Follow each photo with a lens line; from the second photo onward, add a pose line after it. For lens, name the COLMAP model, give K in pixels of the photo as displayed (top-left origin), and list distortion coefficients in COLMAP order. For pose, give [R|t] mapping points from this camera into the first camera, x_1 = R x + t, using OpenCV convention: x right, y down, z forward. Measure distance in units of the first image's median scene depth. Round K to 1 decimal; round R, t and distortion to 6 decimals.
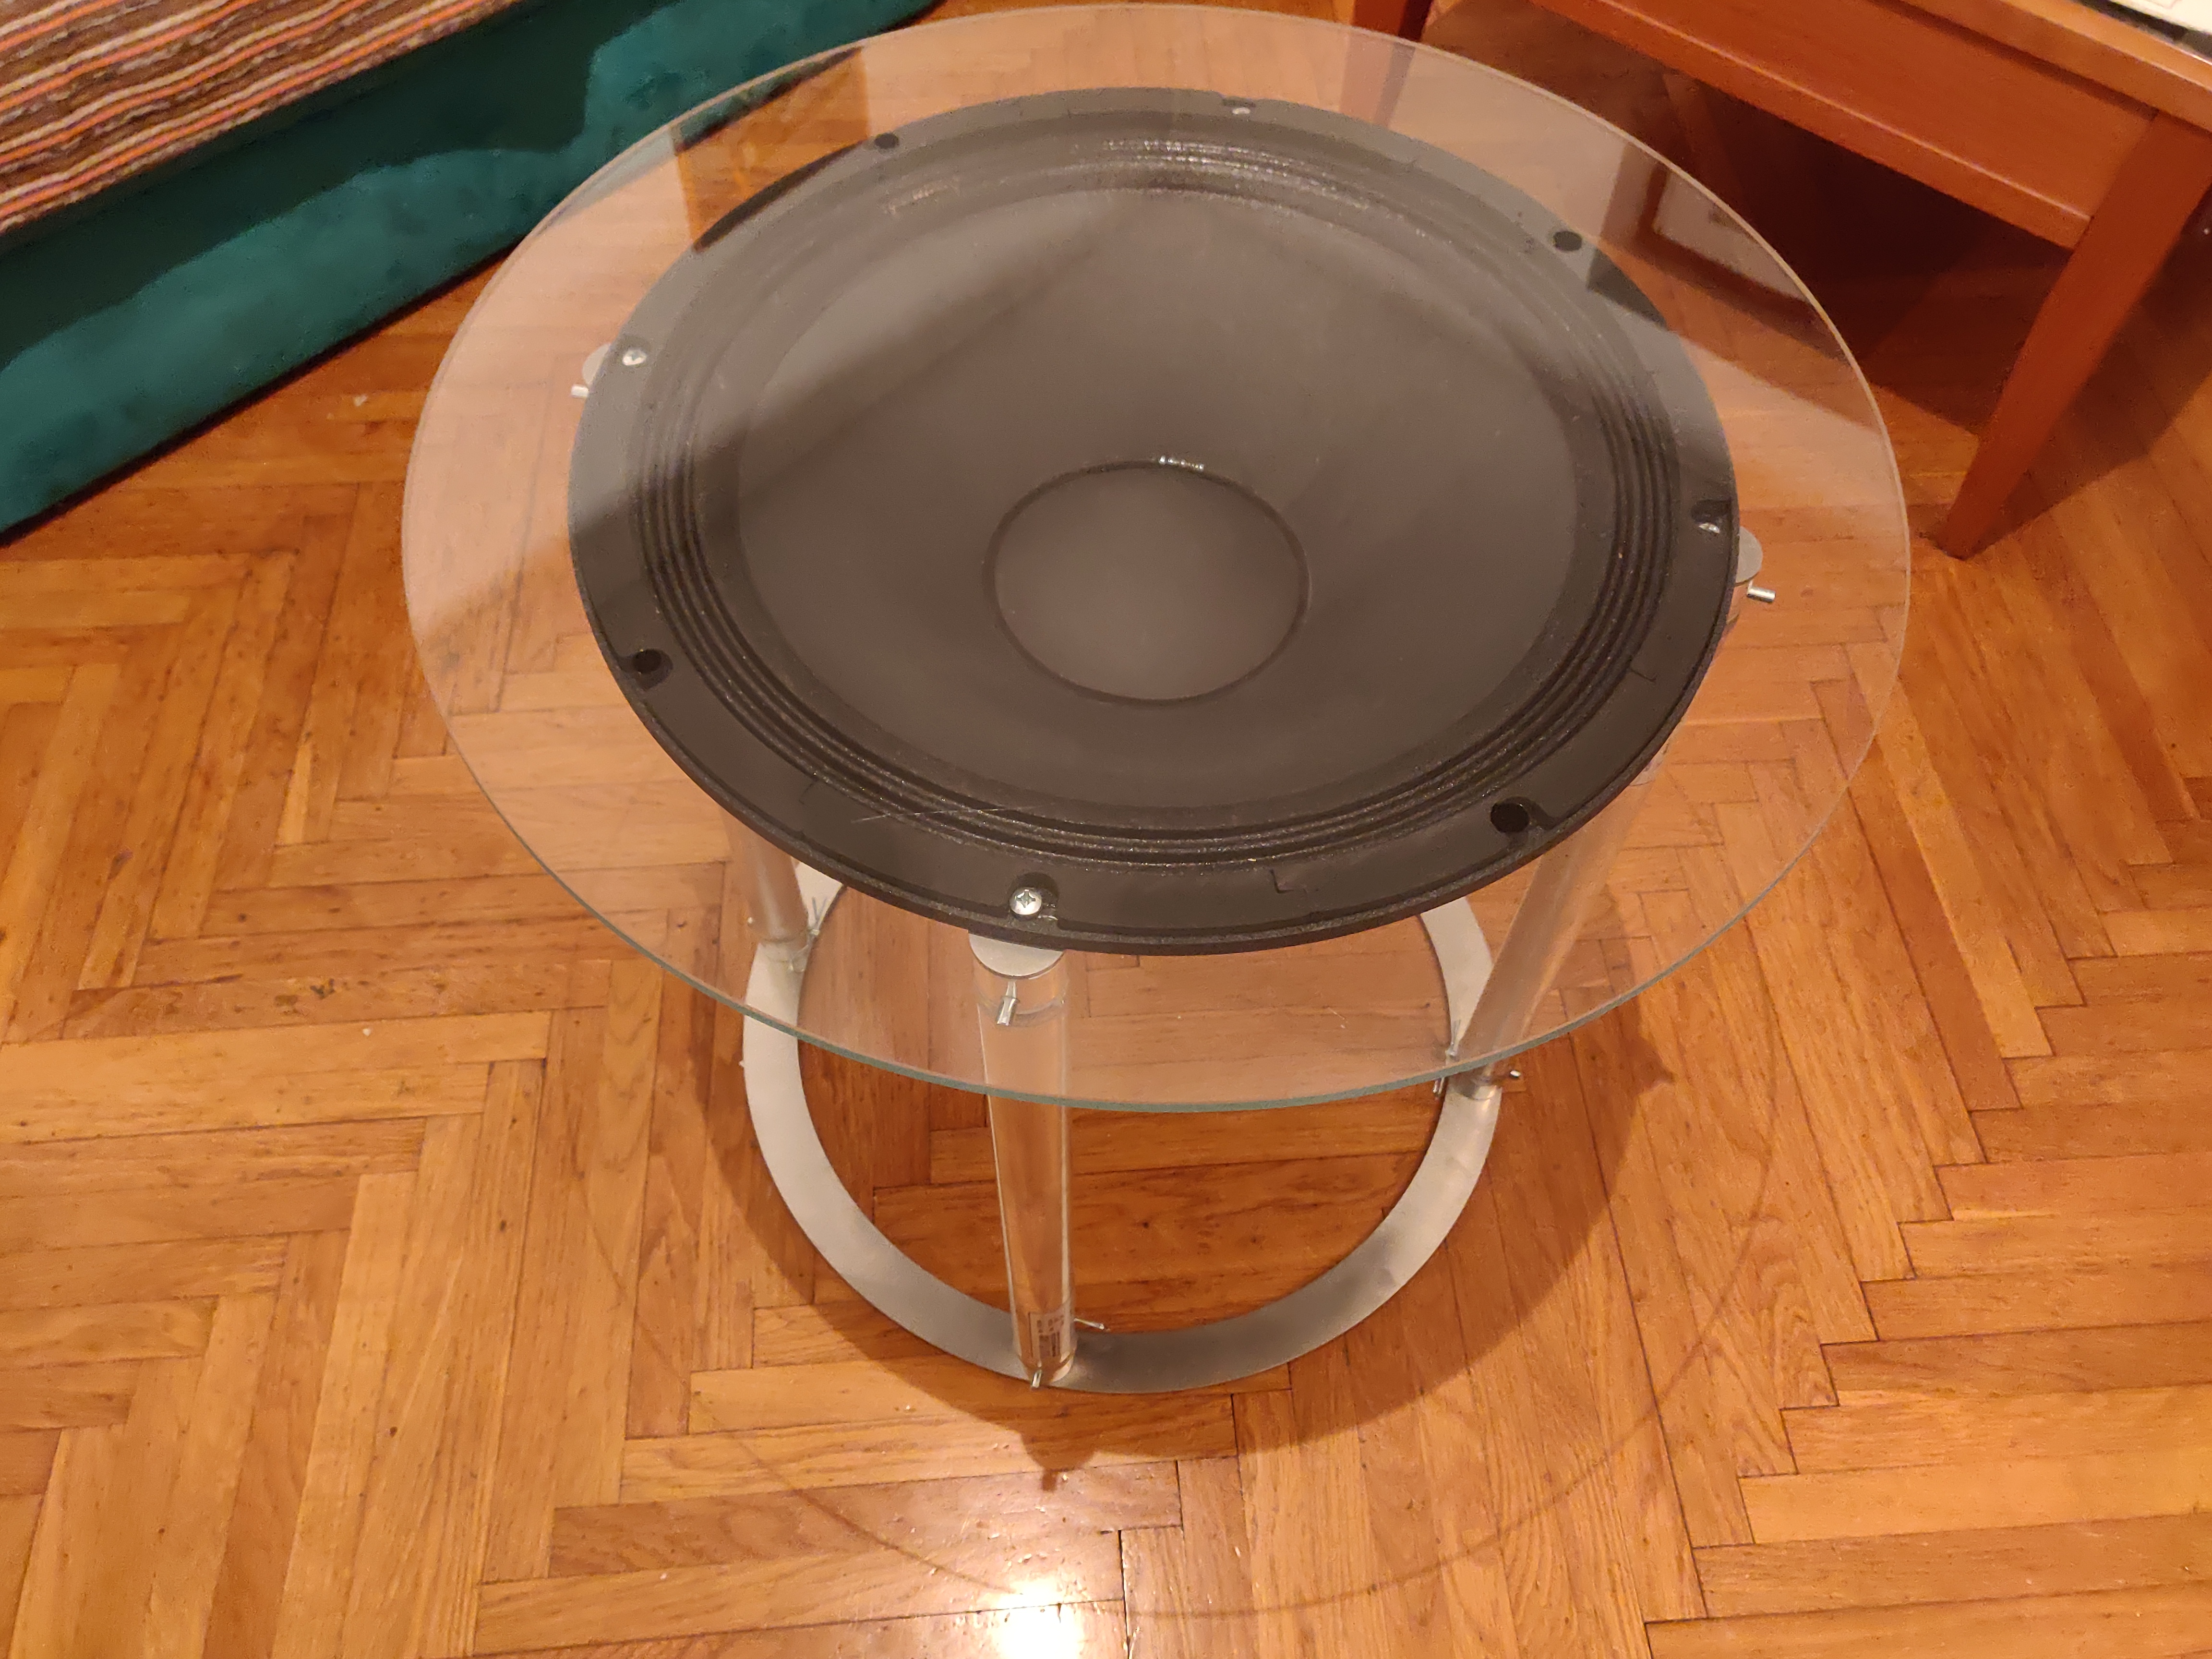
lens RADIAL K [[1686.7, 0, 1106.0], [0, 1686.7, 829.5], [0, 0, 1]] dist [-0.011197, 0.059026]
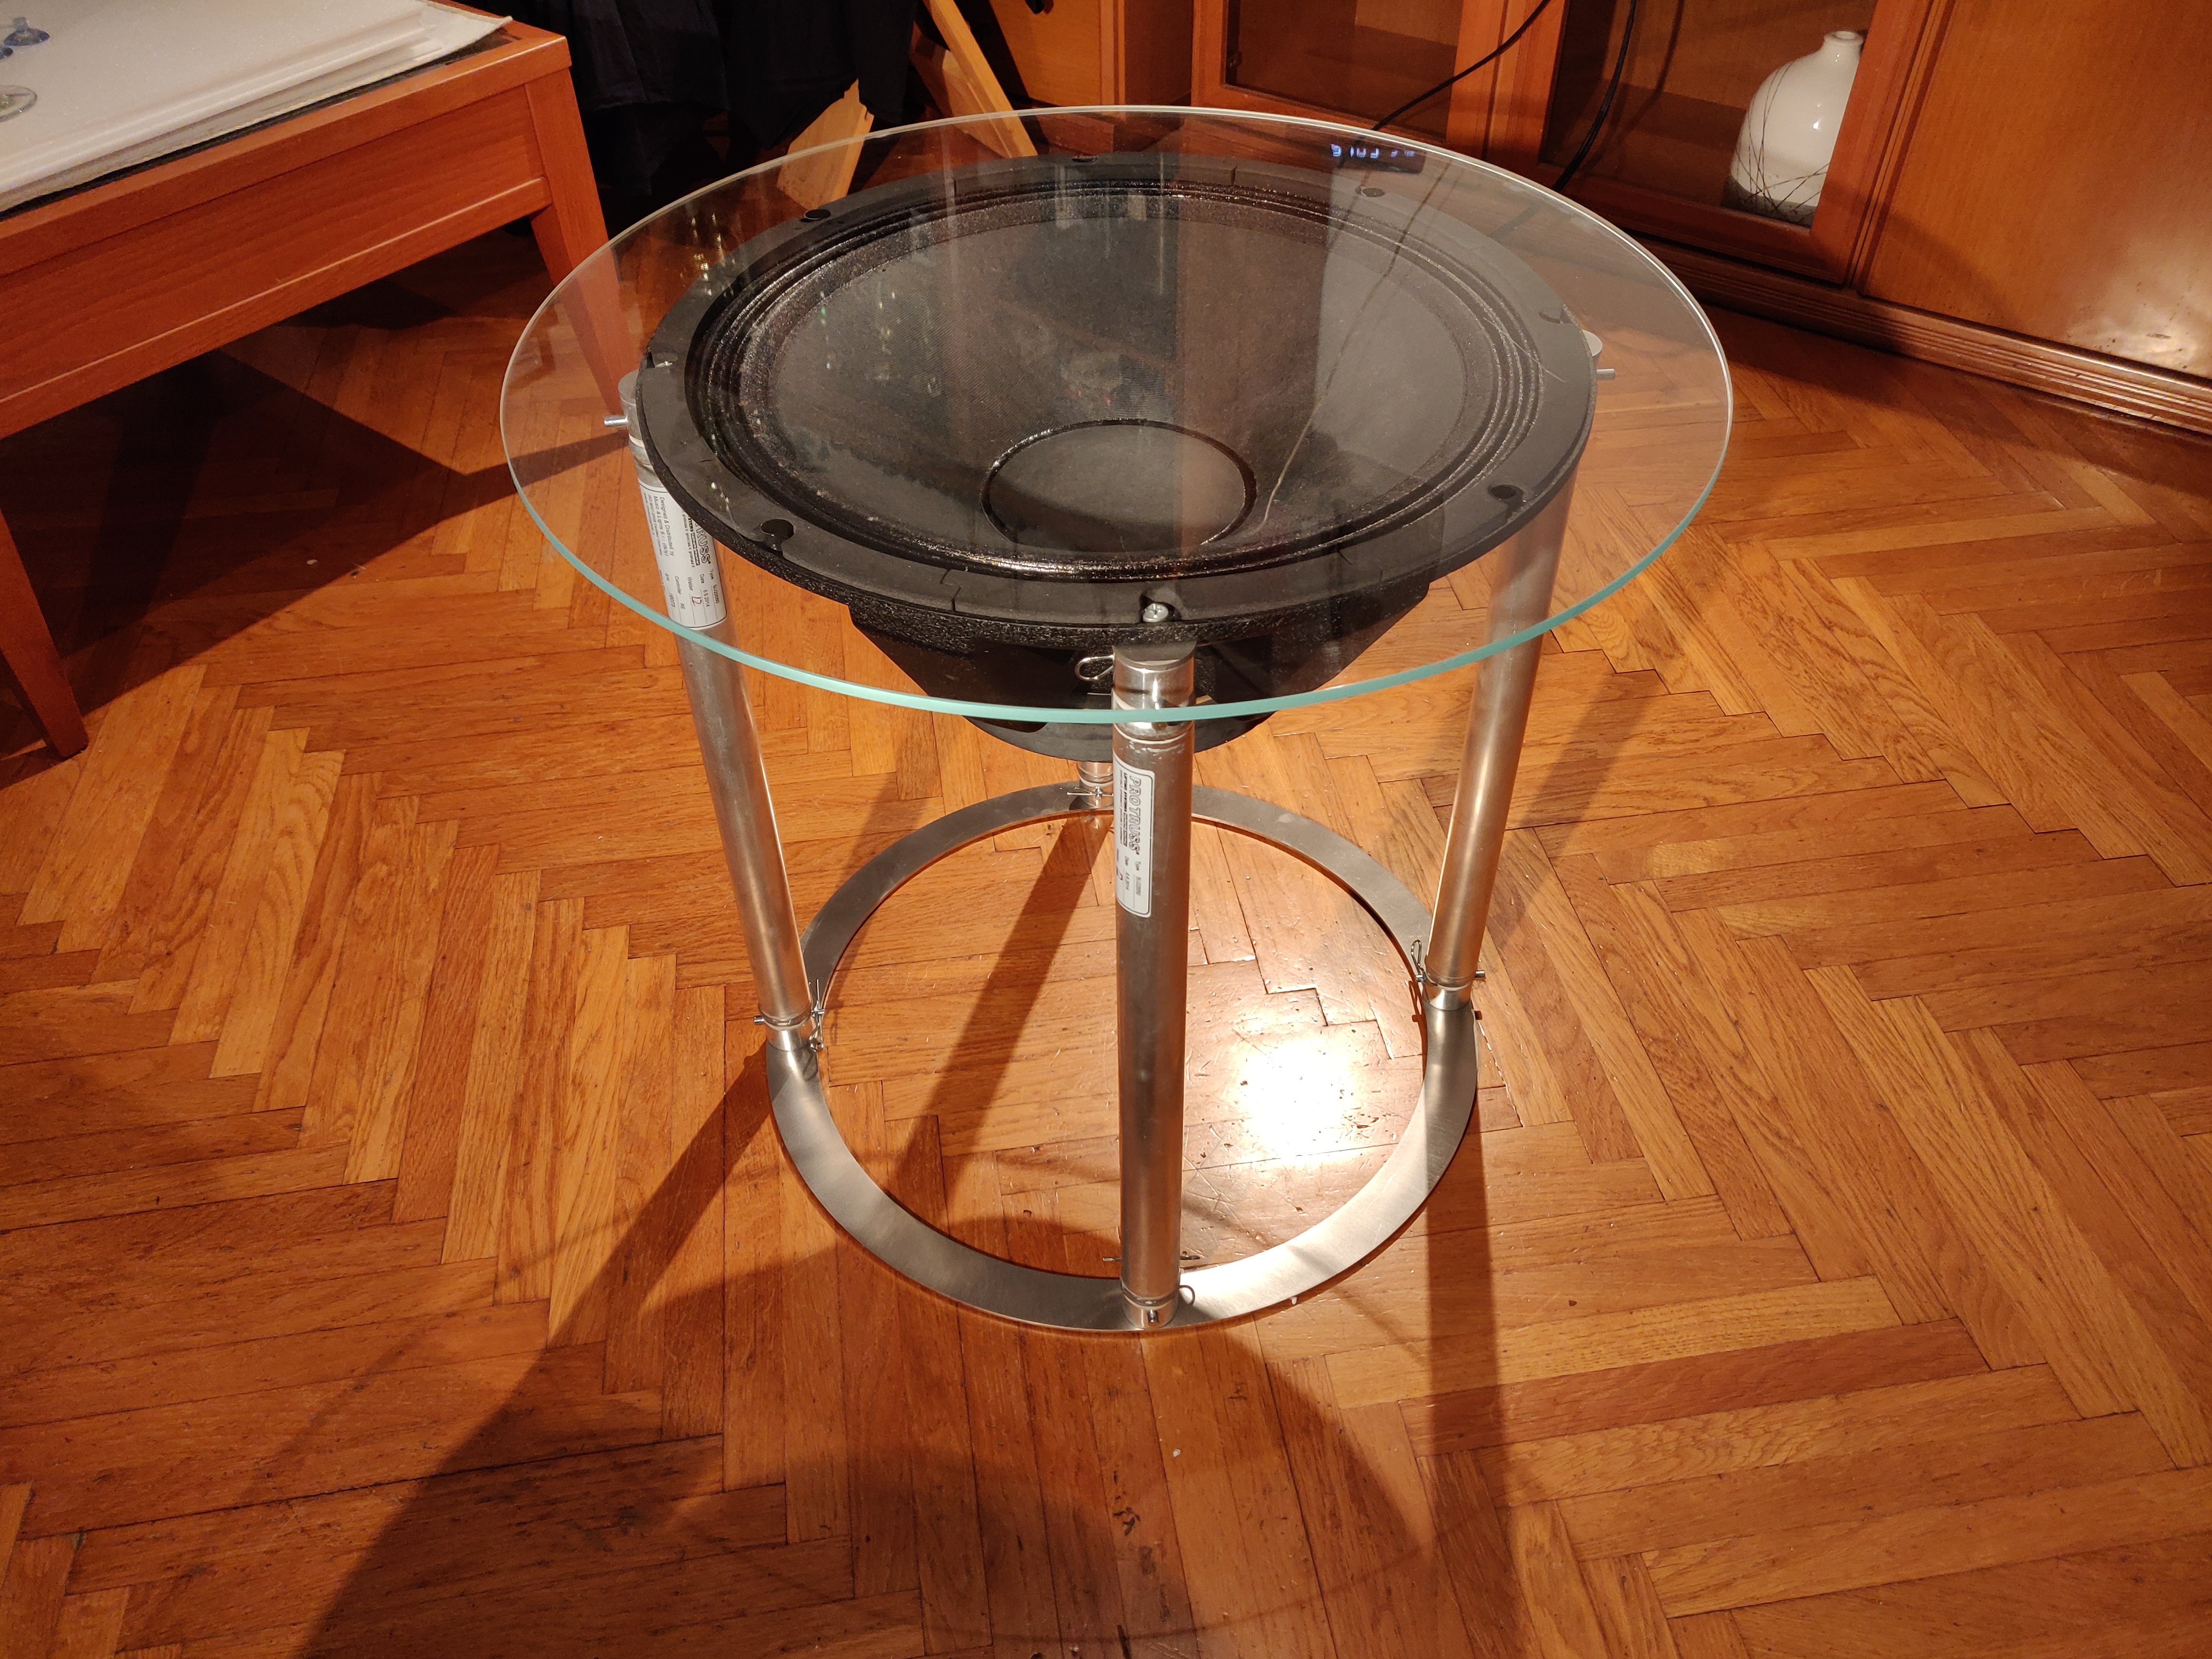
lens RADIAL K [[1684.9, 0, 1120.1], [0, 1684.9, 830.6], [0, 0, 1]] dist [0.005513, 0.040495]
pose [[-0.085991, -0.692901, 0.715887, -0.948779], [0.838010, 0.338316, 0.428114, -0.438496], [-0.538836, 0.636734, 0.551566, 0.373701]]
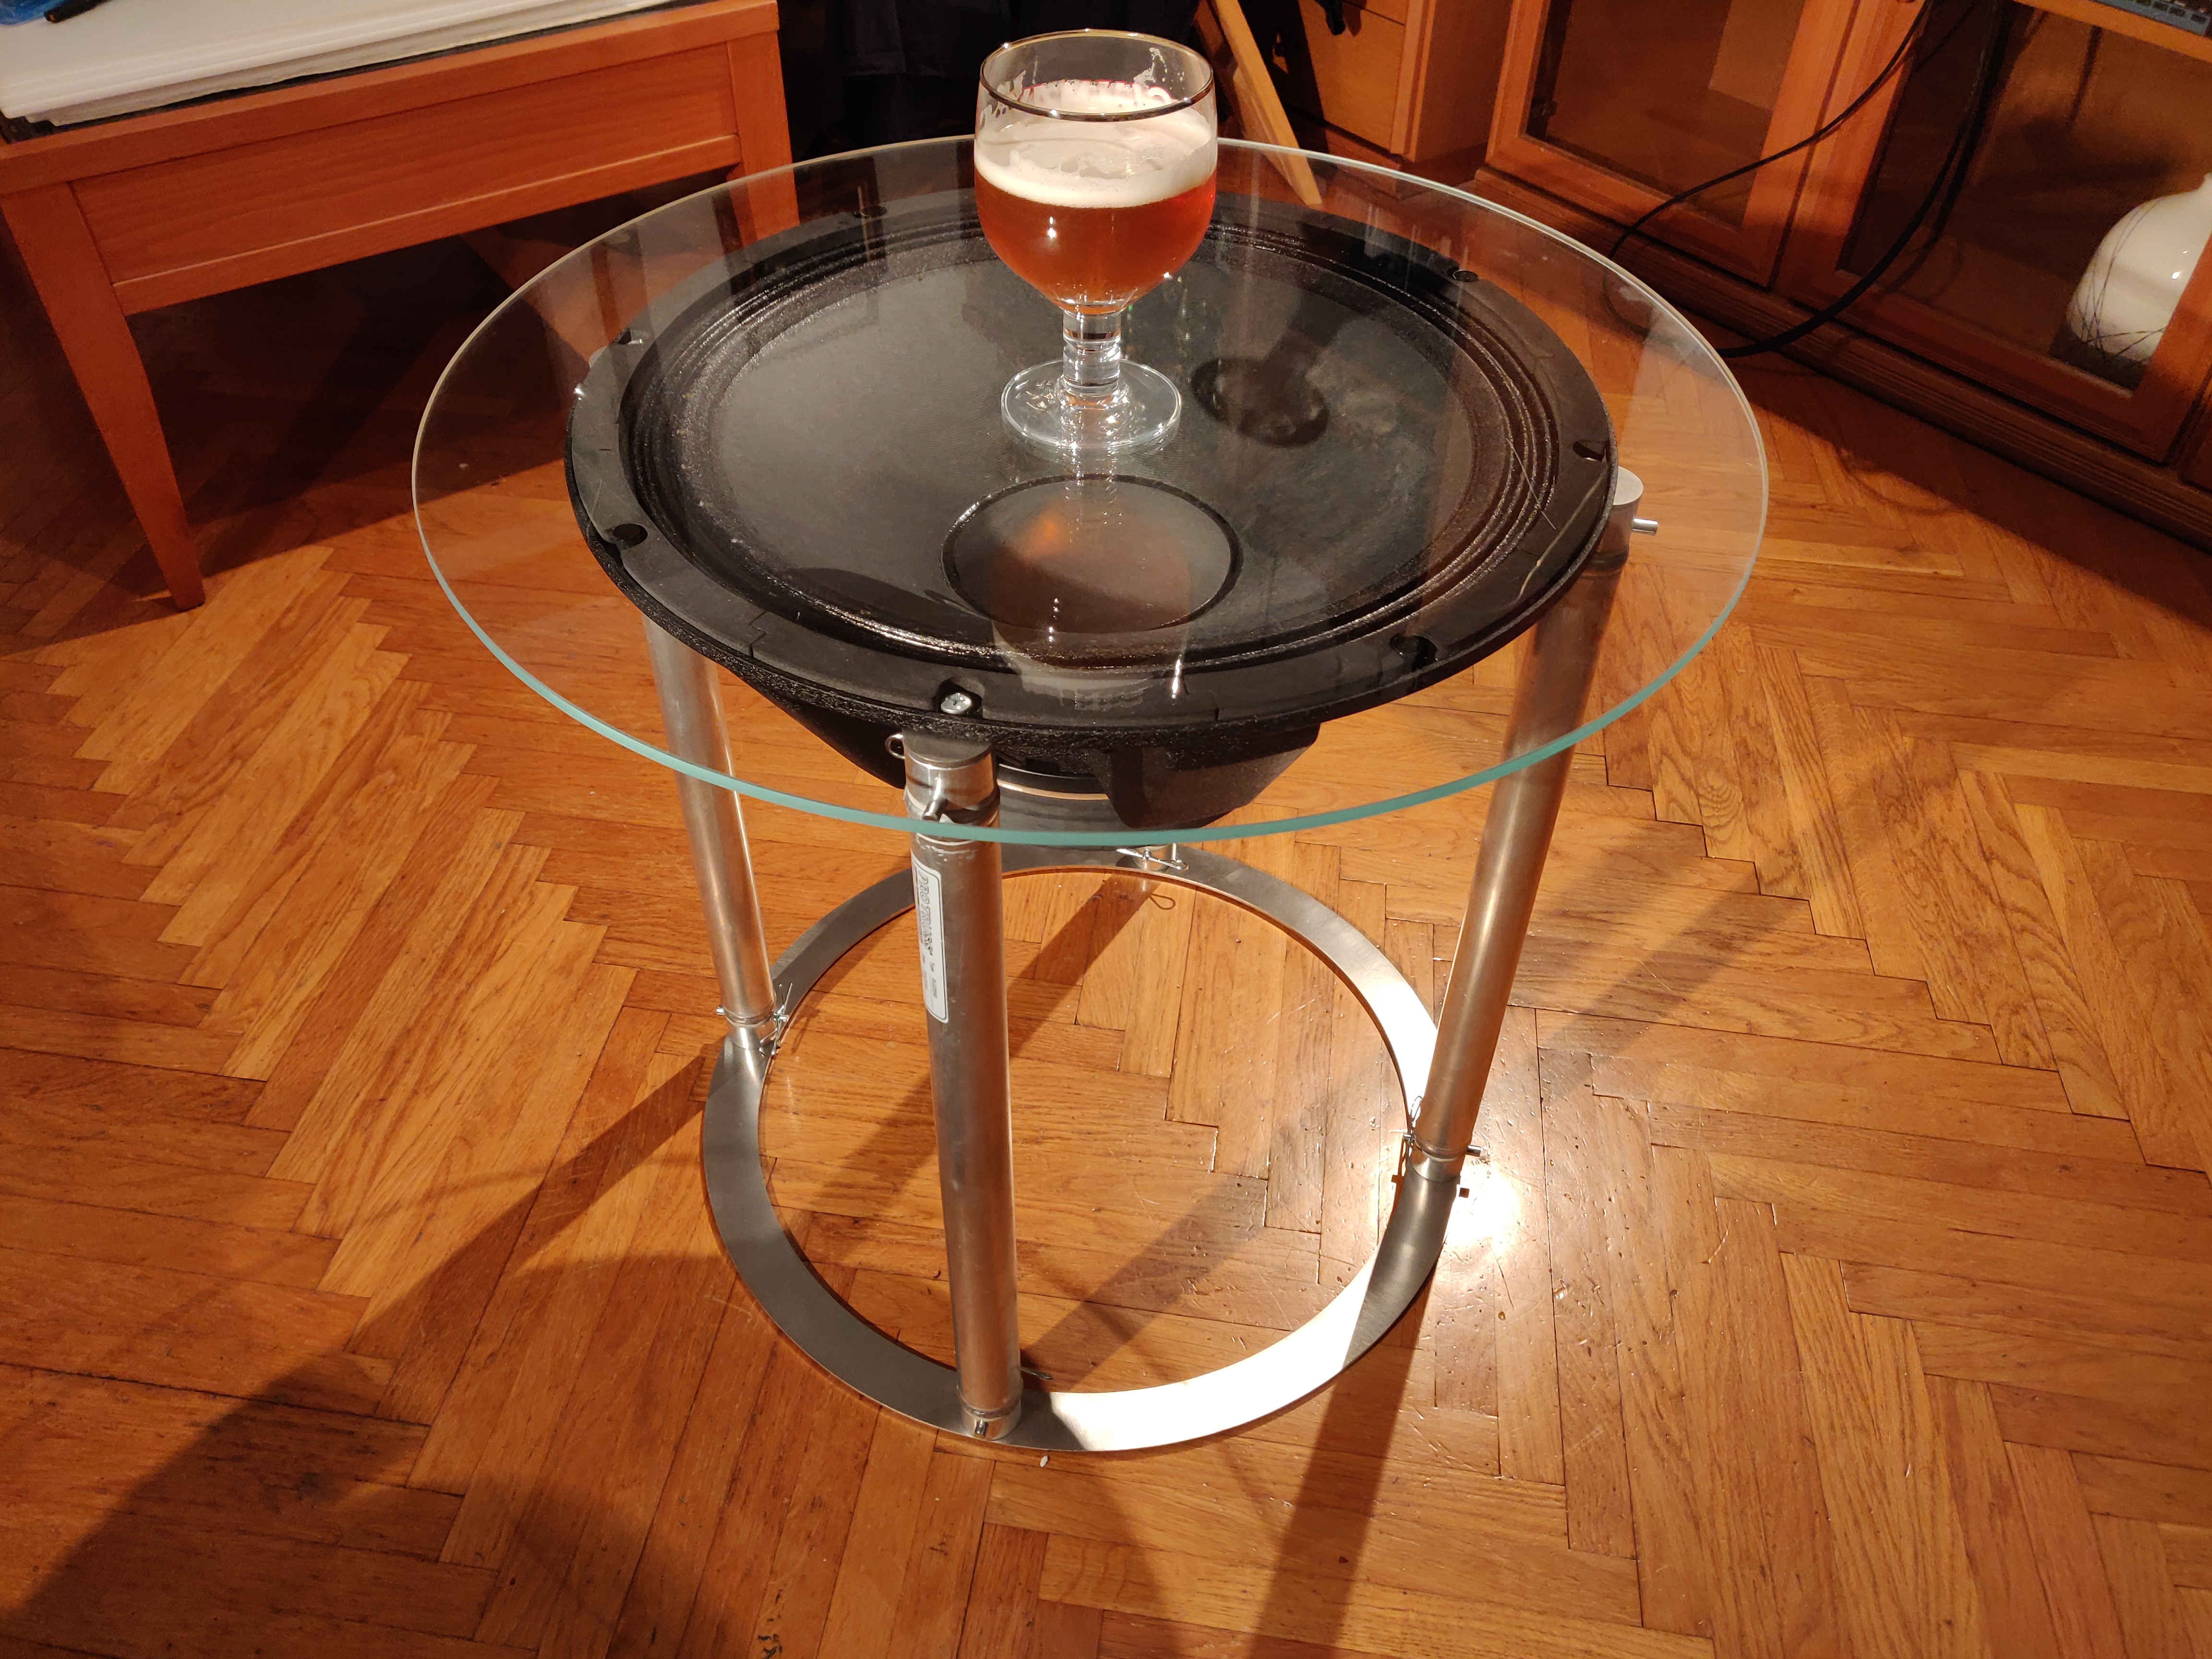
lens RADIAL K [[1686.7, 0, 1106.0], [0, 1686.7, 829.5], [0, 0, 1]] dist [-0.011197, 0.059026]
pose [[0.217738, -0.679290, 0.700824, -0.826085], [0.812124, 0.524360, 0.255931, -0.201555], [-0.541336, 0.513430, 0.665841, 0.238993]]
